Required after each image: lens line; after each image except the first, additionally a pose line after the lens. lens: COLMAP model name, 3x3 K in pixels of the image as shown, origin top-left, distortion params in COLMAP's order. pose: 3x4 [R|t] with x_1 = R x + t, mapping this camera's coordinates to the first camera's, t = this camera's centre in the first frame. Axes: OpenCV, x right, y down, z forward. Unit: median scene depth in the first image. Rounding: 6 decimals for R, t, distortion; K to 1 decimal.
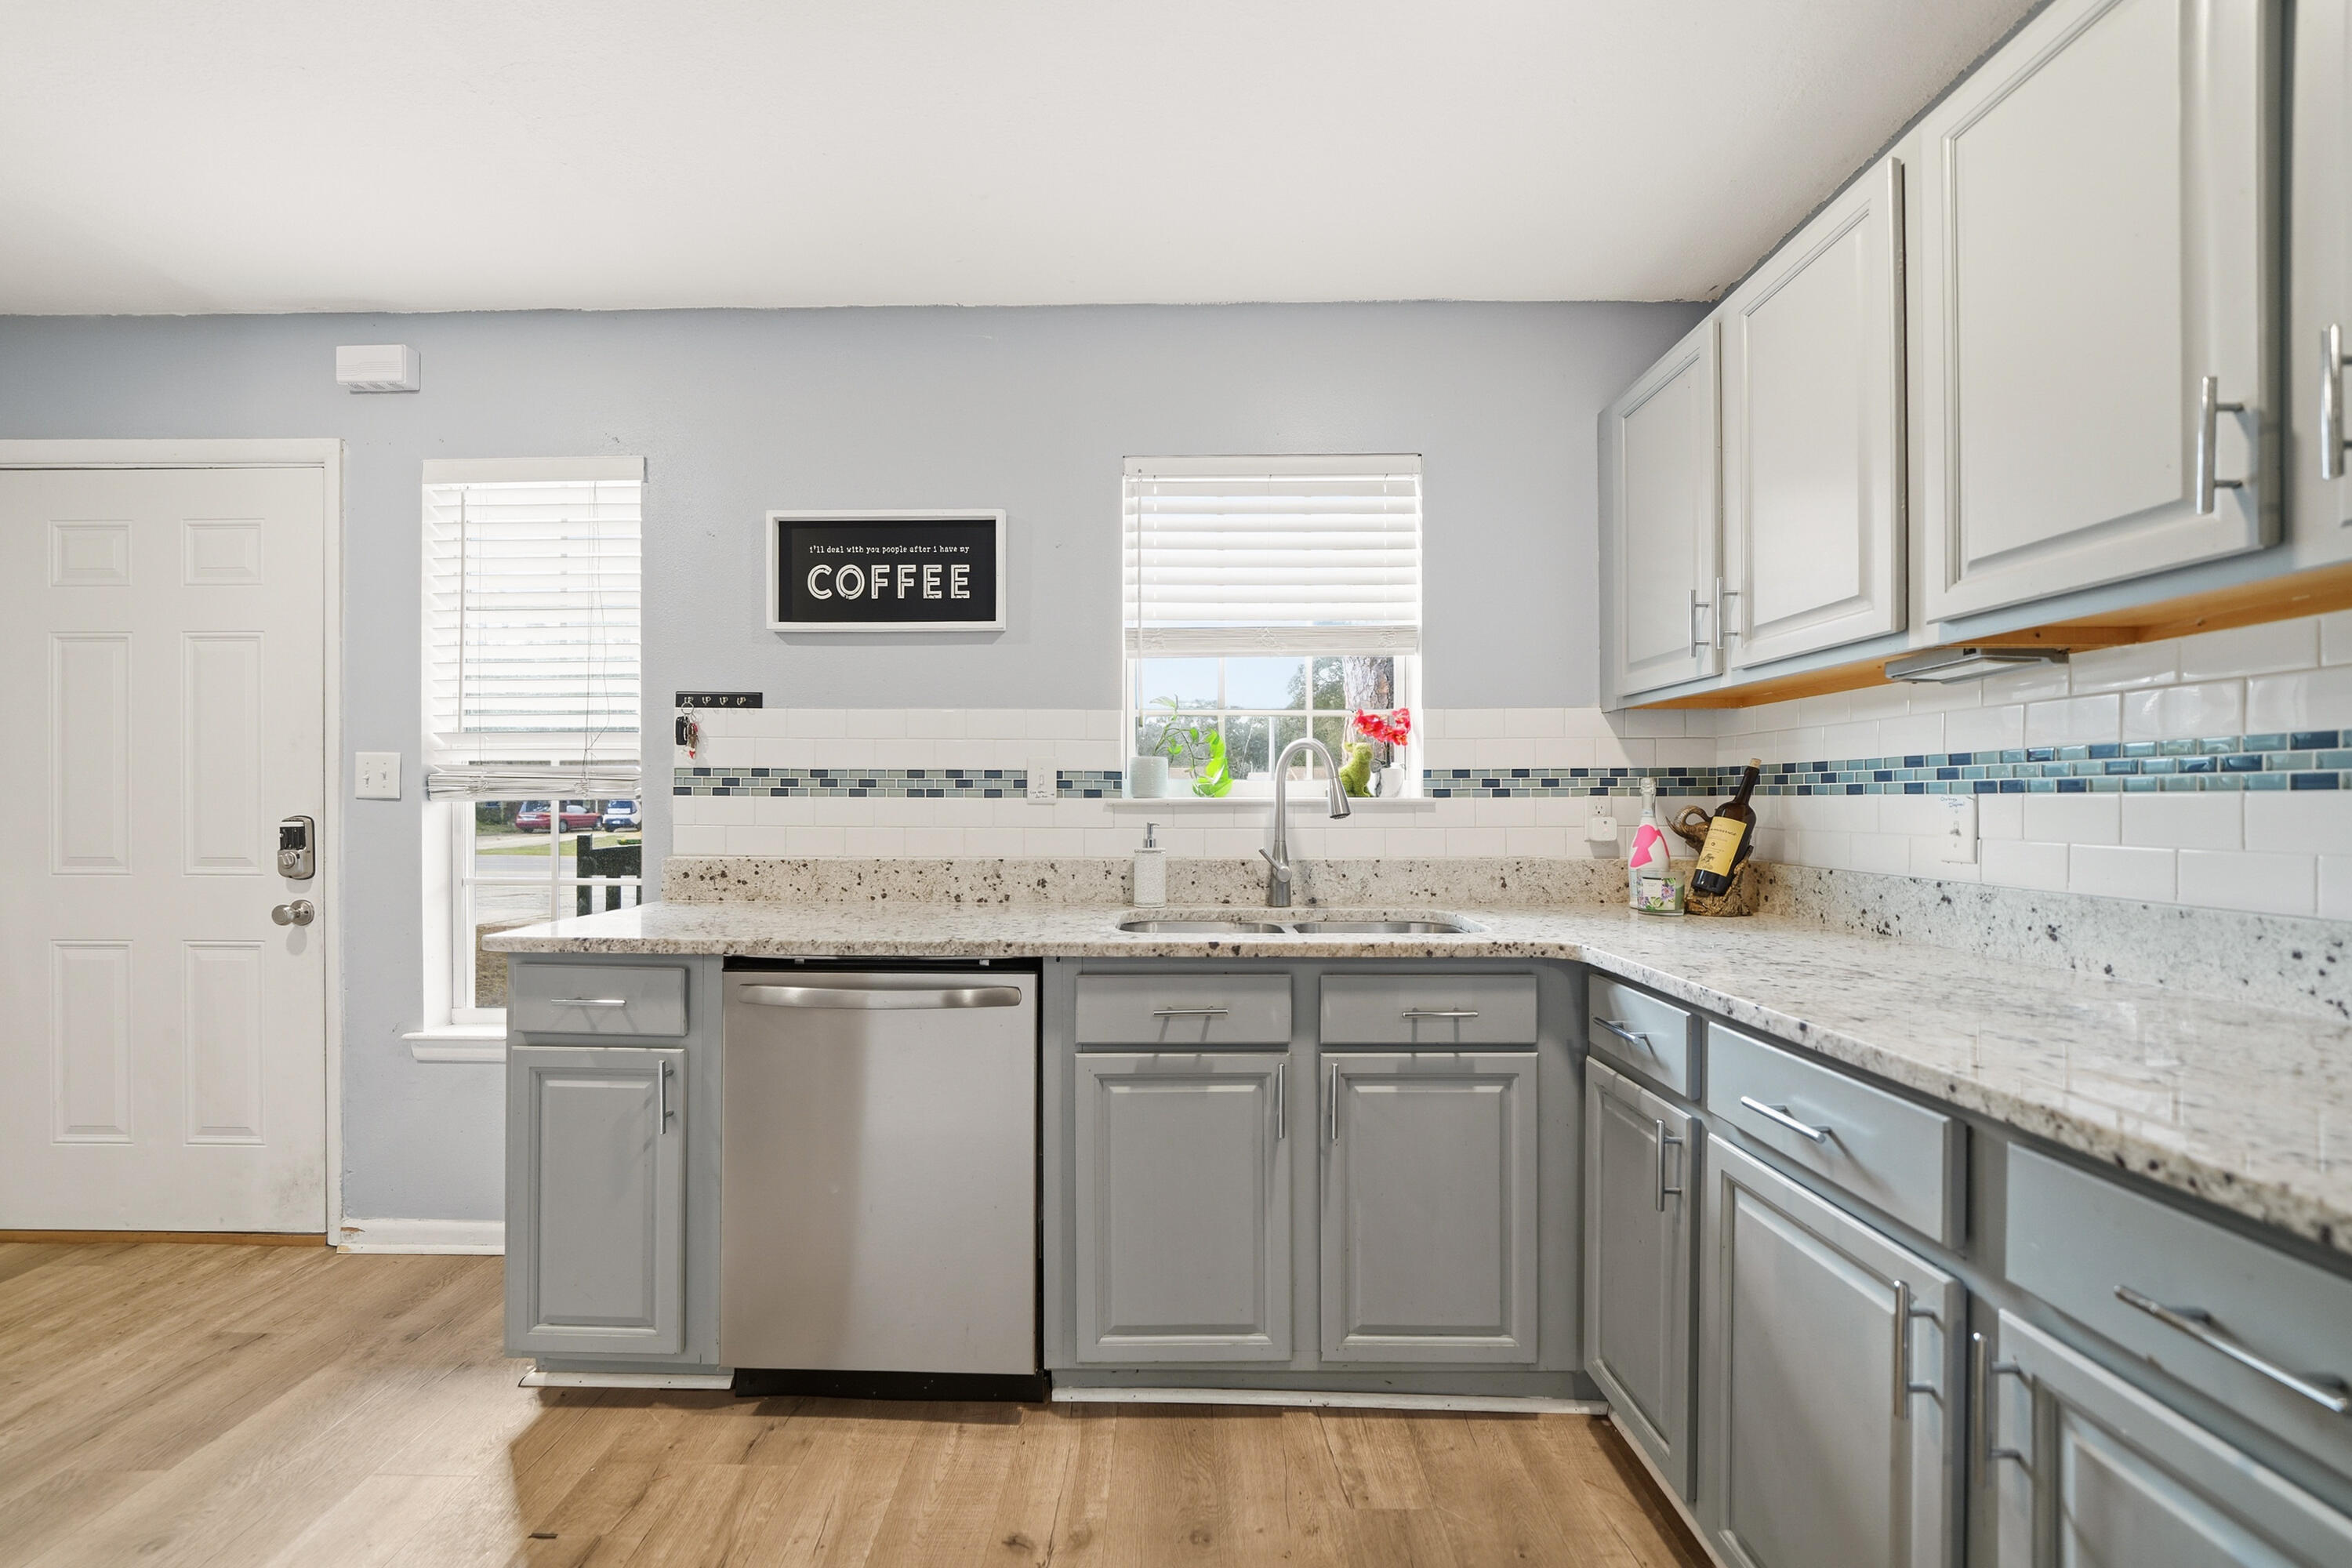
lens RADIAL K [[897.7, 0, 1169.3], [0, 897.7, 794.1], [0, 0, 1]] dist [-0.000671, -0.000090]
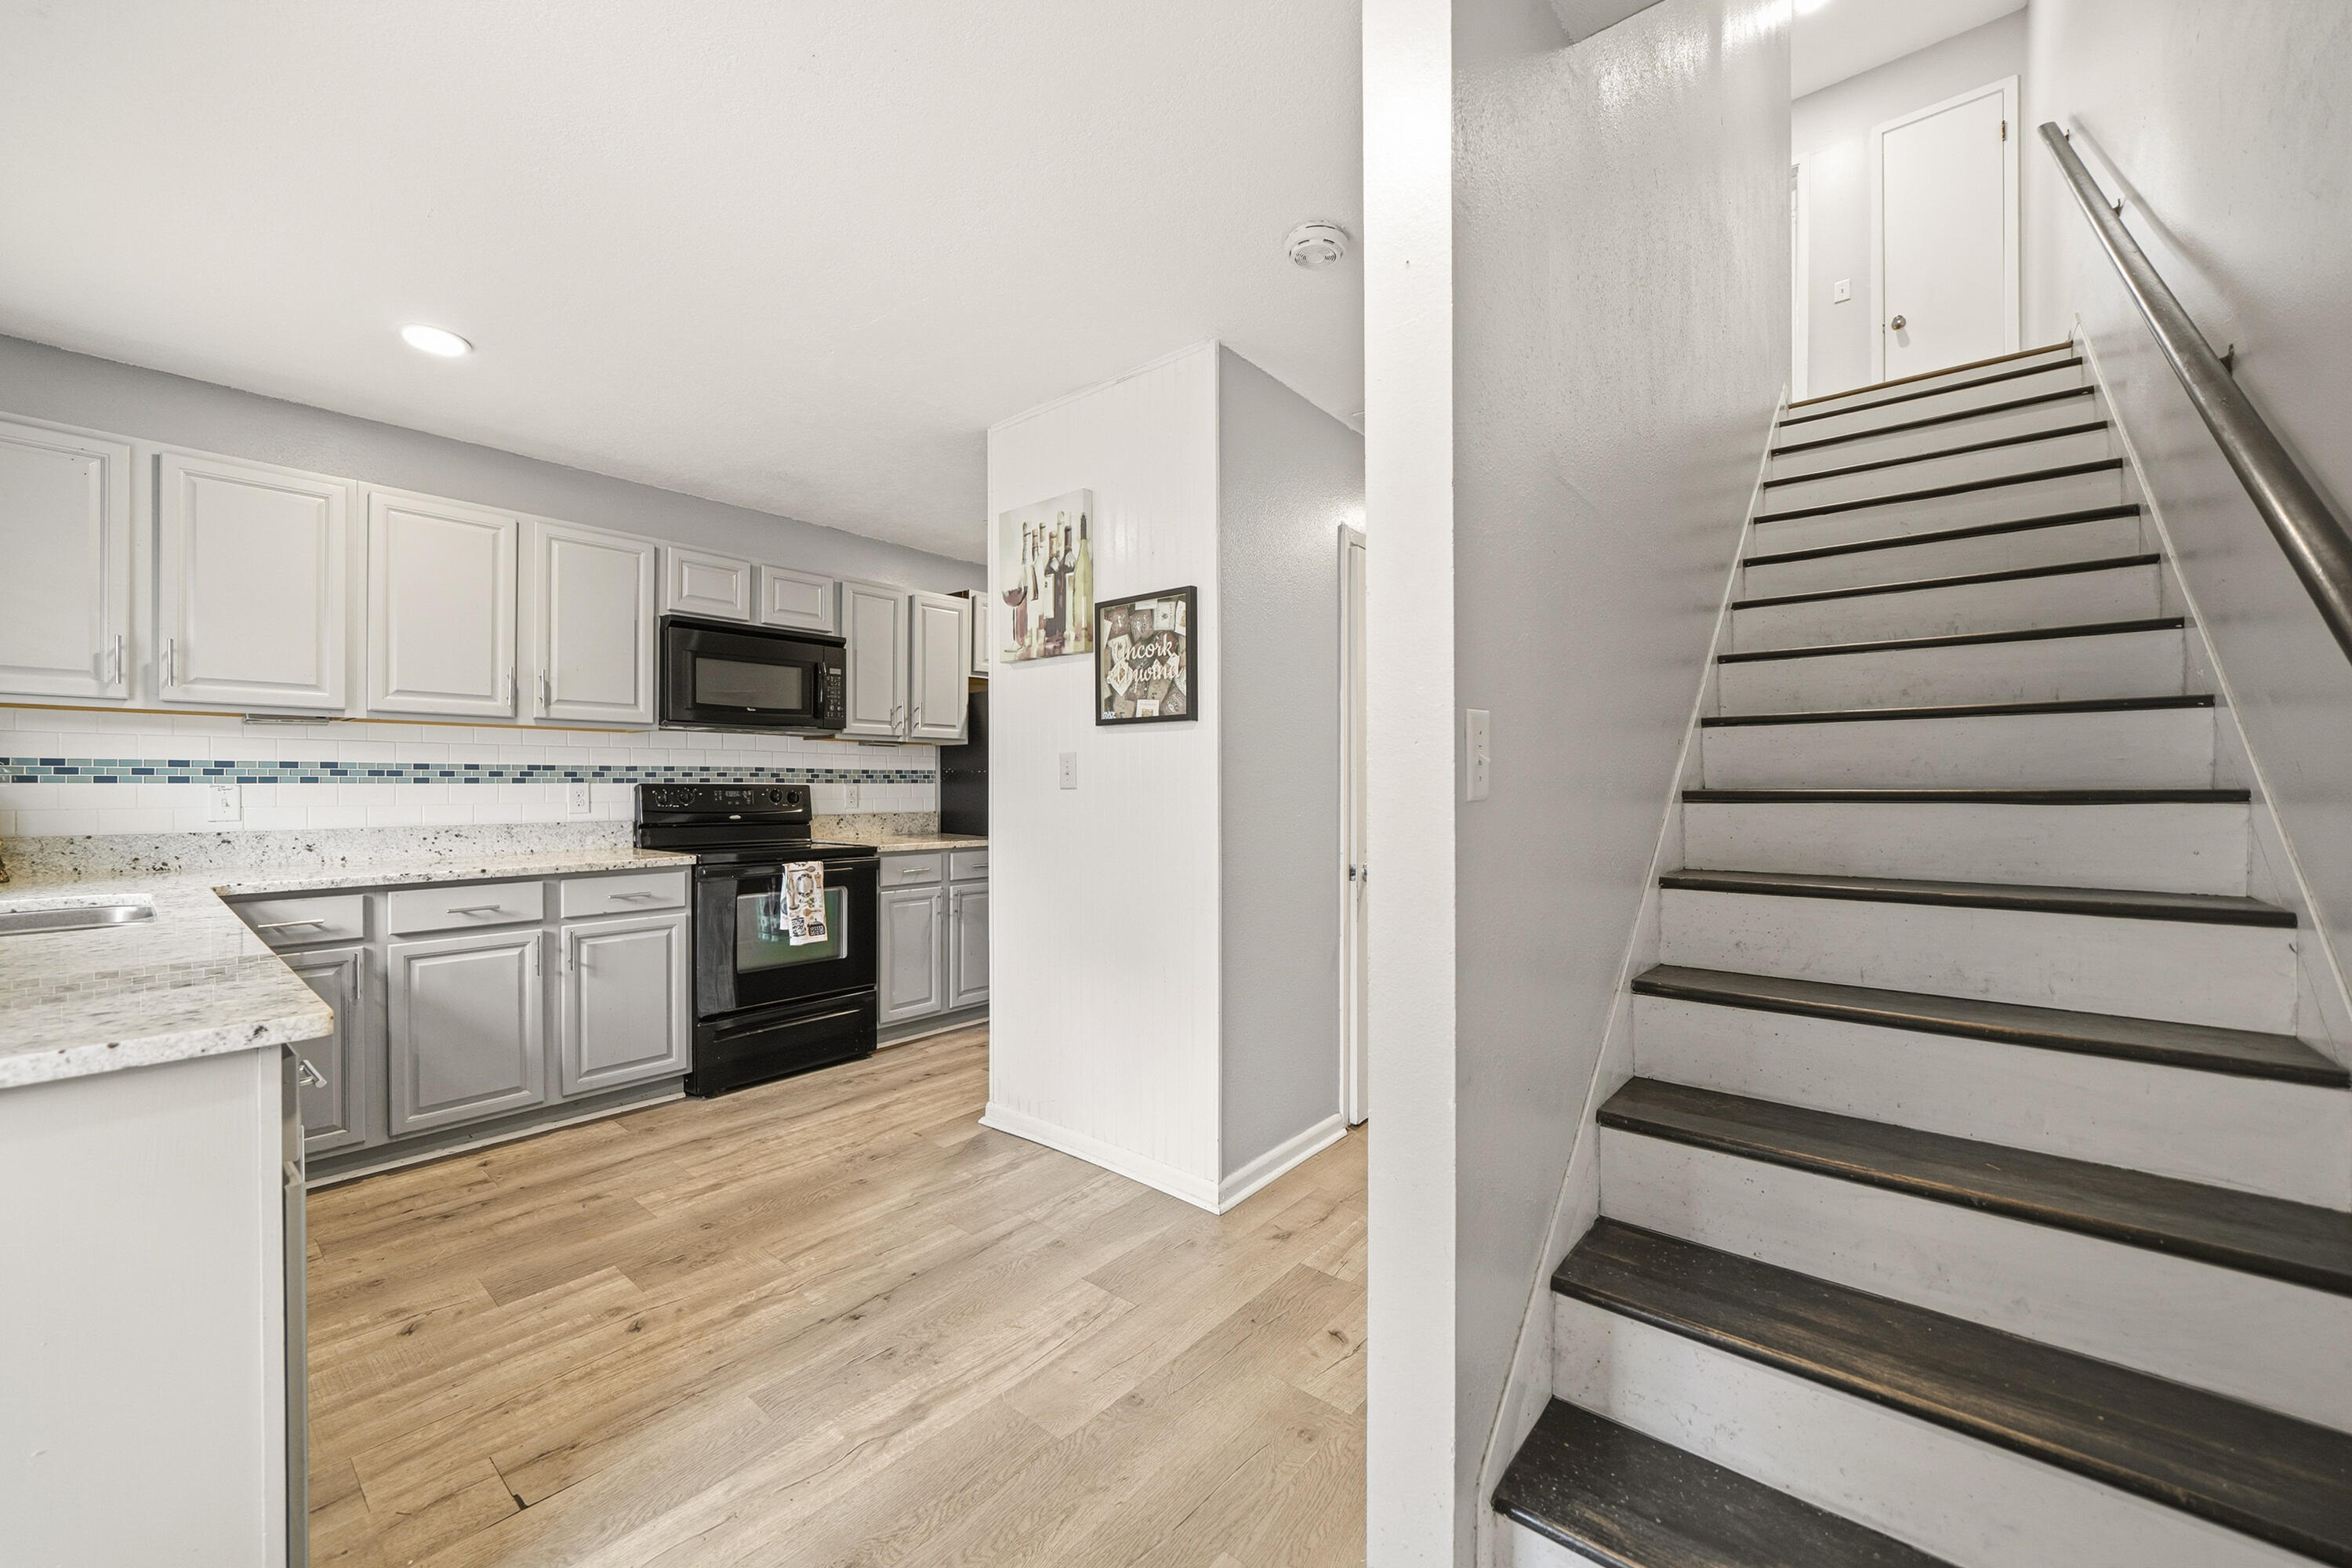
lens RADIAL K [[897.7, 0, 1169.3], [0, 897.7, 794.1], [0, 0, 1]] dist [-0.000671, -0.000090]
pose [[-0.776117, -0.003576, 0.630579, -1.340060], [-0.002847, 0.999994, 0.002168, 0.009621], [-0.630583, -0.000113, -0.776122, 0.925478]]
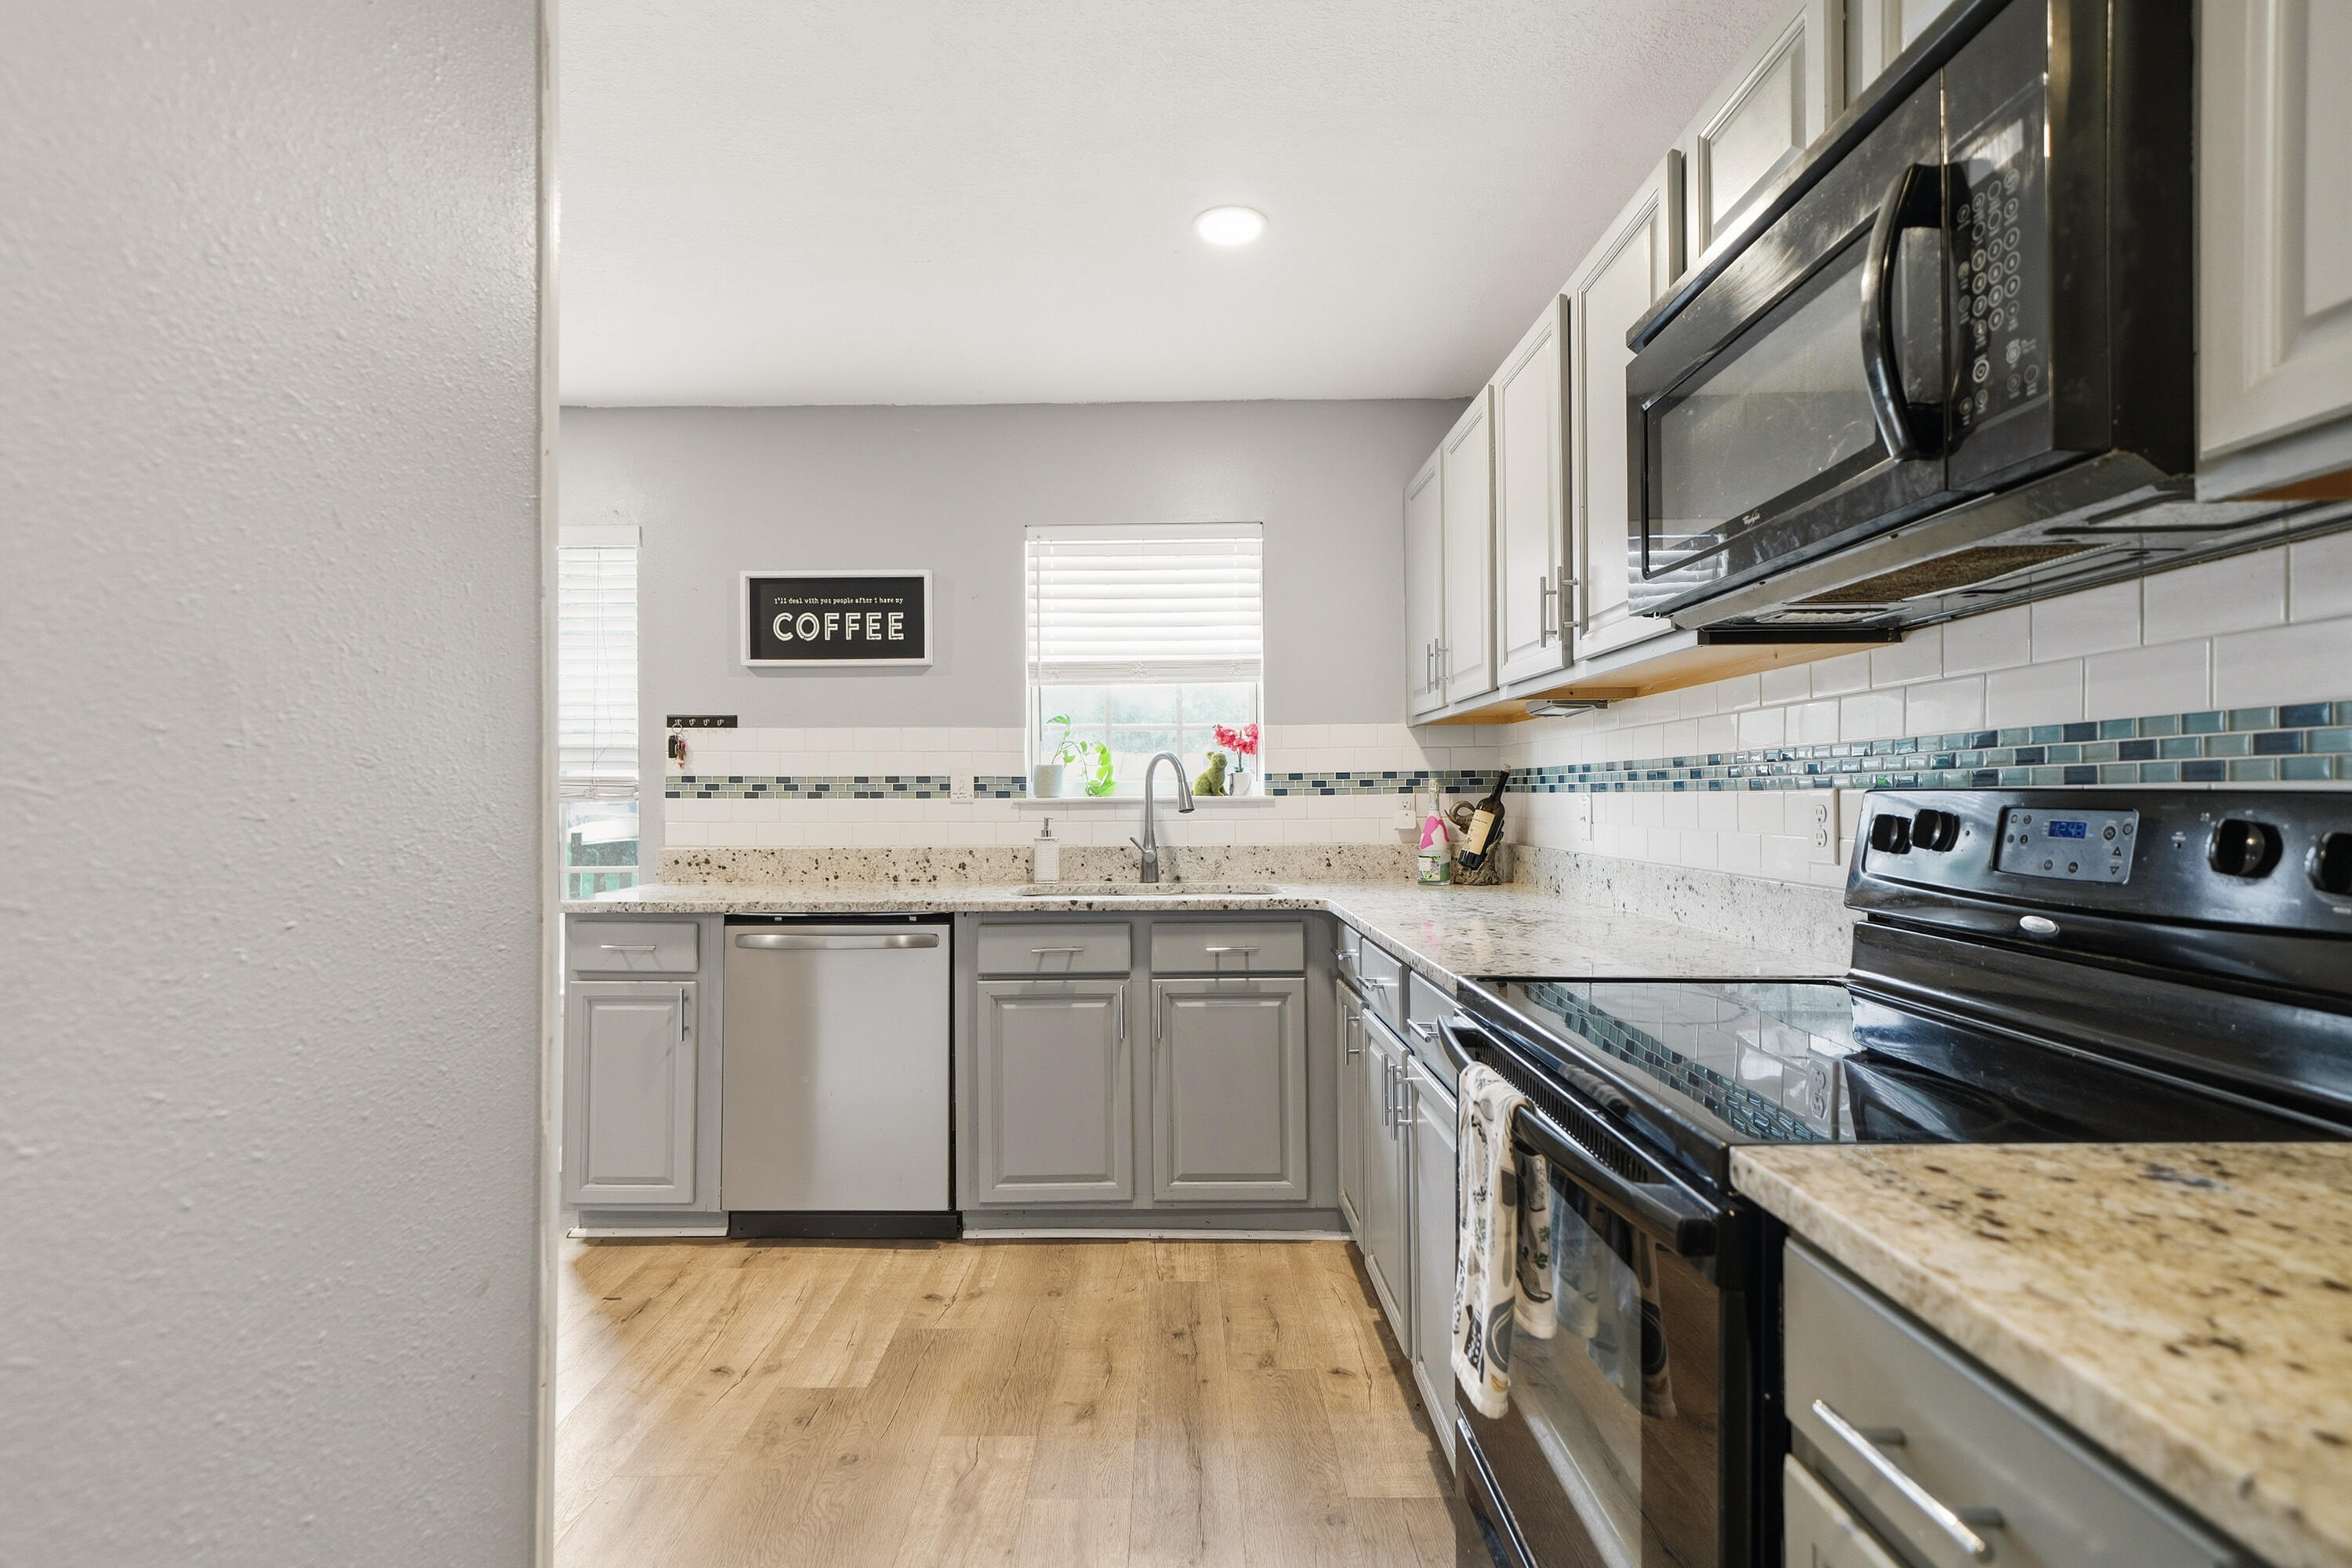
lens RADIAL K [[1094.0, 0, 1165.6], [0, 1094.0, 778.1], [0, 0, 1]] dist [0.031131, 0.000066]
pose [[0.999974, -0.007177, 0.000908, 0.157223], [0.007184, 0.999941, -0.008098, -0.010634], [-0.000850, 0.008105, 0.999967, -0.593211]]
